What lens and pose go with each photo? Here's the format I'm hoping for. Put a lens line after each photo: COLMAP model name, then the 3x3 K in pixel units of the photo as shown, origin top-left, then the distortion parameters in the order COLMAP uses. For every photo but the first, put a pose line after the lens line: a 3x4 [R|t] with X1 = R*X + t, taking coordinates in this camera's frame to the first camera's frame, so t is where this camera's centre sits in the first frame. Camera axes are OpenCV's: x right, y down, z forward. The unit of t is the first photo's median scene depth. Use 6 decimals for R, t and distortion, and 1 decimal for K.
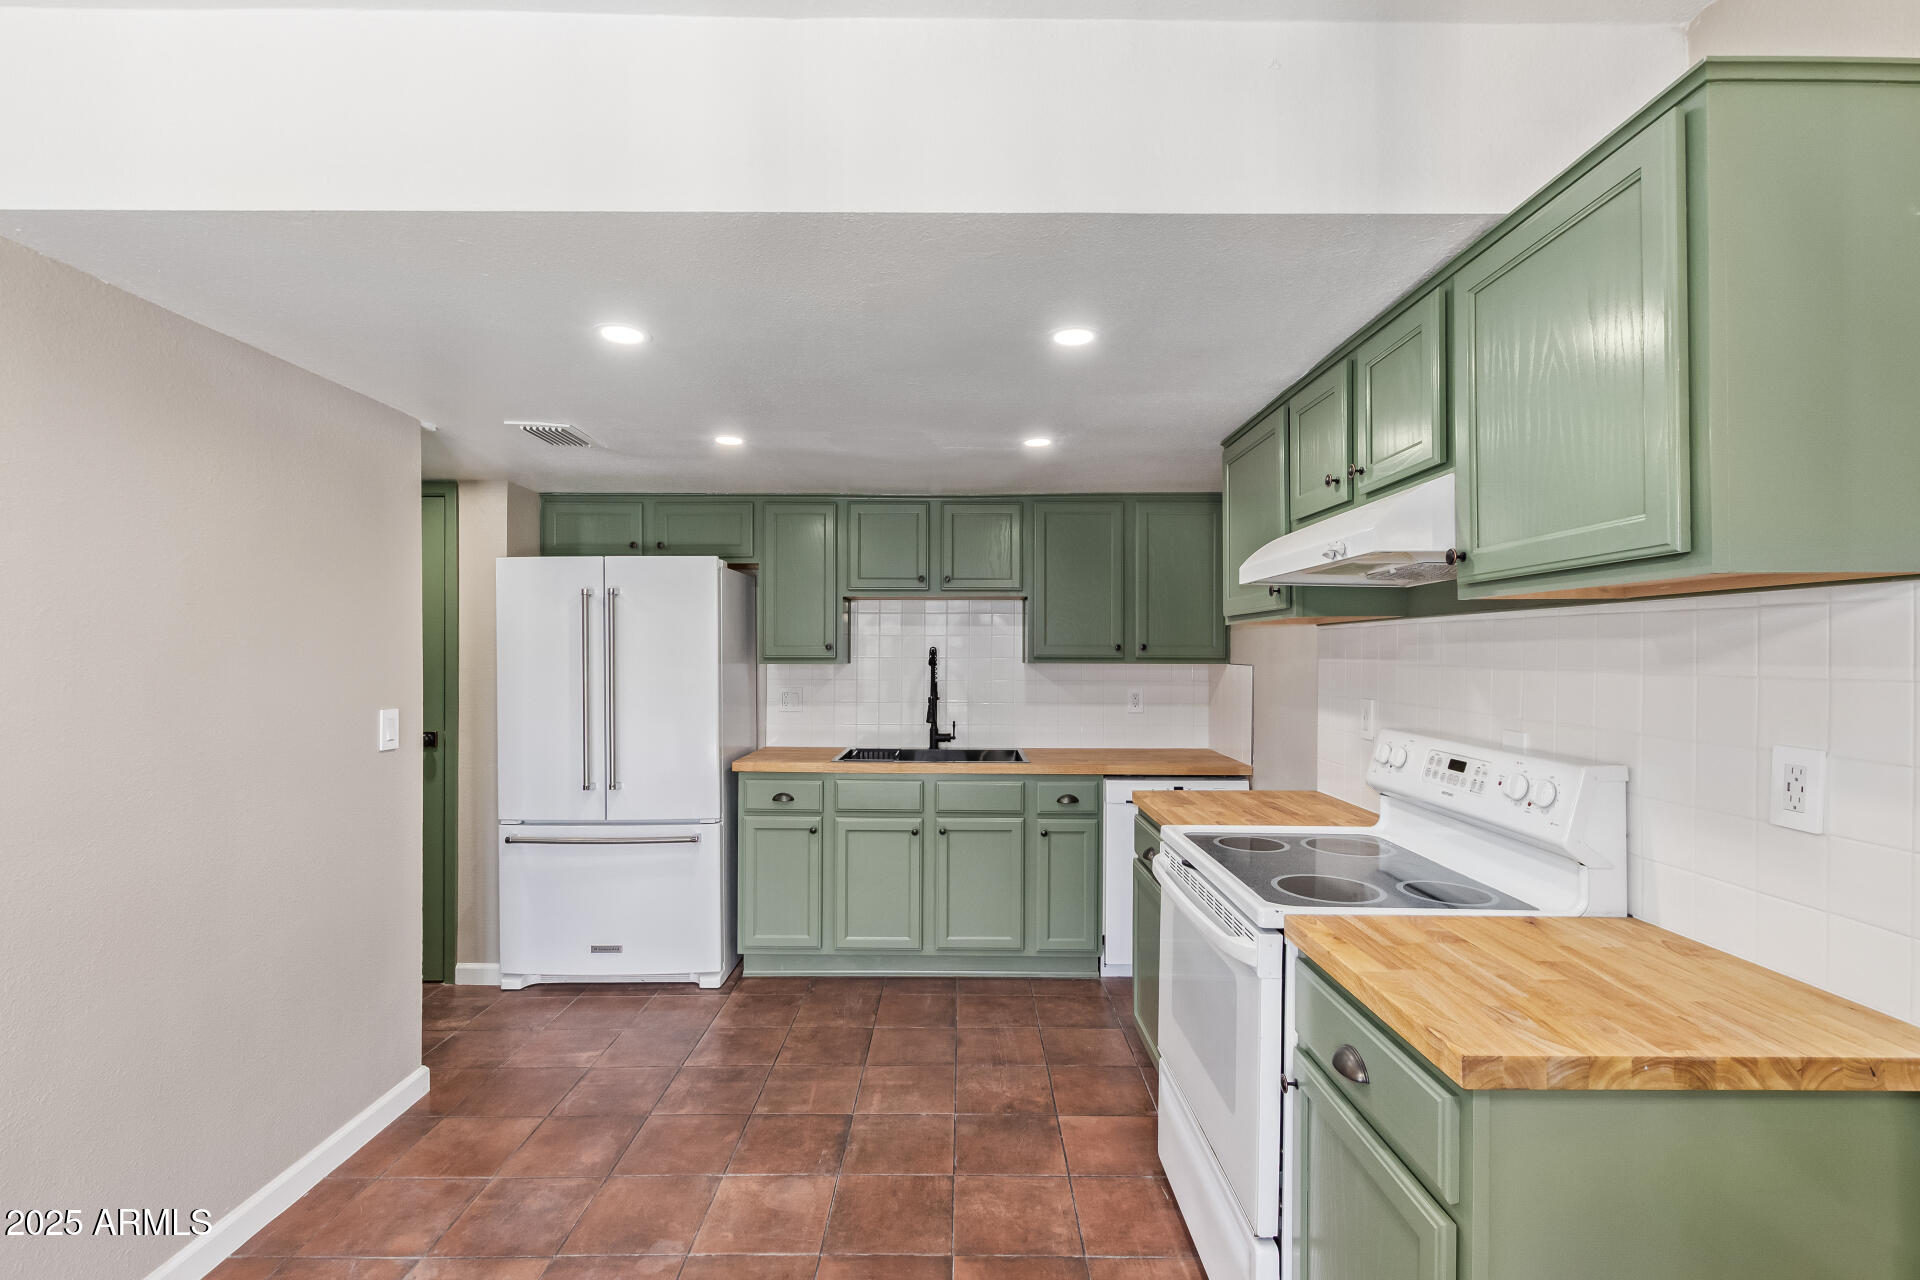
lens RADIAL K [[878.0, 0, 958.5], [0, 878.0, 647.9], [0, 0, 1]] dist [0.001564, -0.000398]
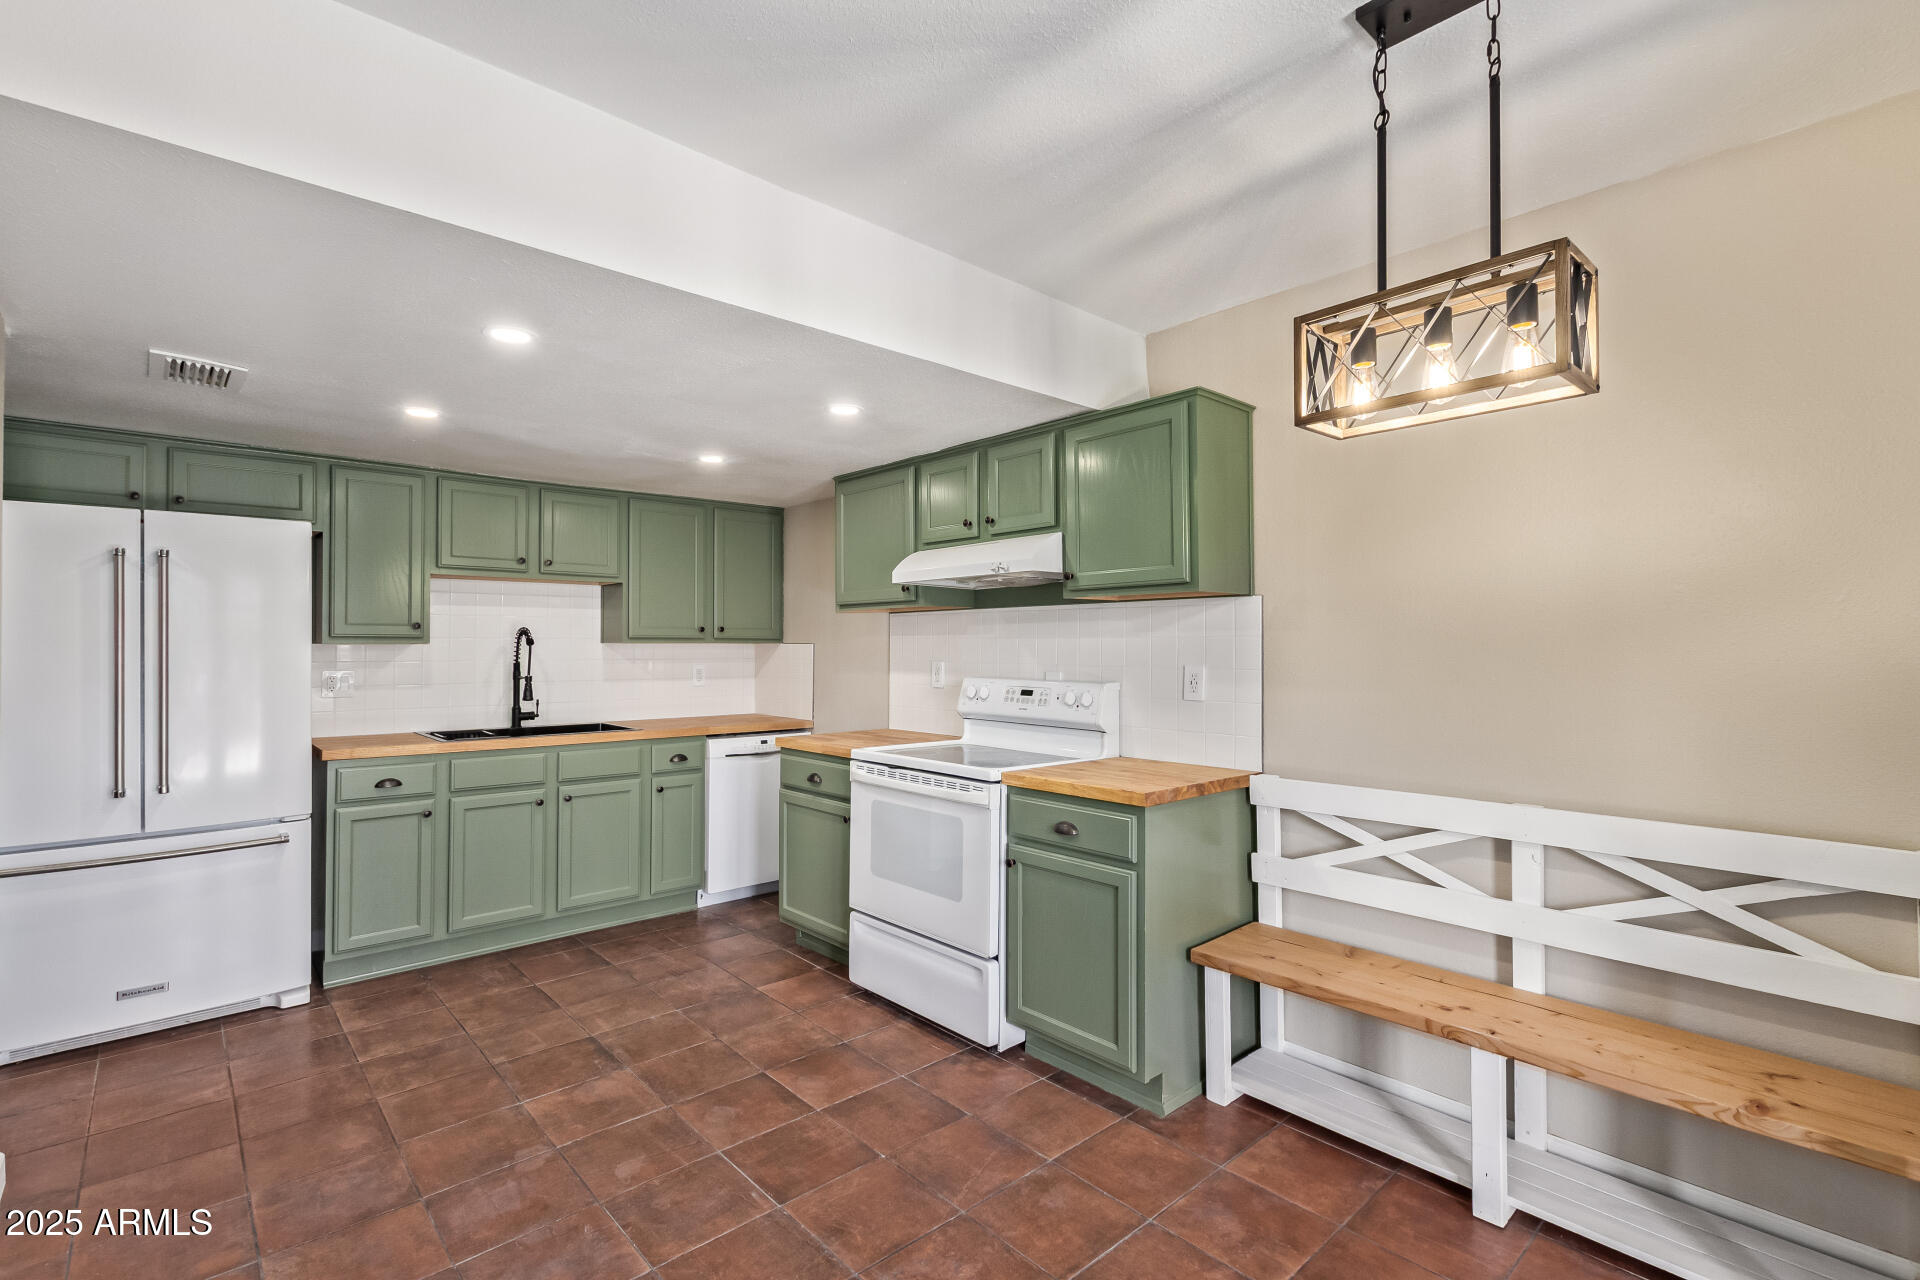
lens RADIAL K [[878.0, 0, 959.0], [0, 878.0, 637.5], [0, 0, 1]] dist [0.001564, -0.000398]
pose [[0.740216, 0.004486, 0.672354, -0.386494], [-0.001184, 0.999985, -0.005369, 0.017934], [-0.672368, 0.003179, 0.740210, -0.112377]]
